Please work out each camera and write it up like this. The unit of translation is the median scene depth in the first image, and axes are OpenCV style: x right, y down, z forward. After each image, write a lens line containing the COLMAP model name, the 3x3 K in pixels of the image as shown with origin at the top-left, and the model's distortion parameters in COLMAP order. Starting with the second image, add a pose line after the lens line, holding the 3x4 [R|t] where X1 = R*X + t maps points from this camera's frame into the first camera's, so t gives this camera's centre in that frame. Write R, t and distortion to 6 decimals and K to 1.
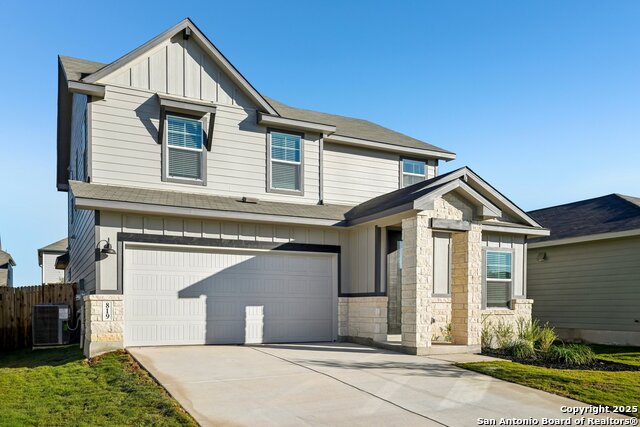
lens RADIAL K [[555.8, 0, 320.2], [0, 555.8, 246.7], [0, 0, 1]] dist [-0.002812, 0.001236]
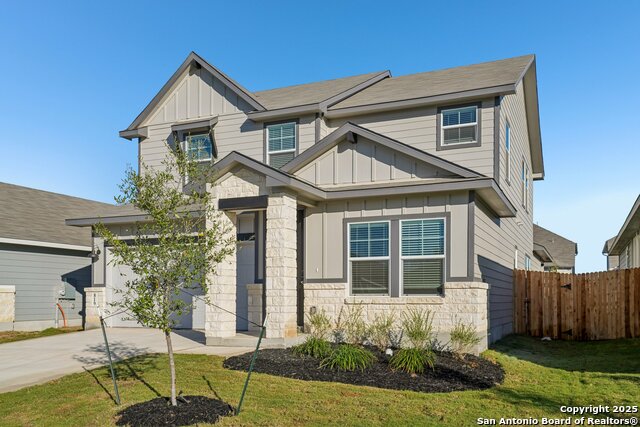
lens RADIAL K [[577.4, 0, 320.0], [0, 577.4, 213.5], [0, 0, 1]] dist [0.002774, -0.000124]
pose [[0.633922, -0.112874, -0.765116, 0.826399], [0.090848, 0.993311, -0.071269, 0.043970], [0.768043, -0.024330, 0.639936, 0.401329]]
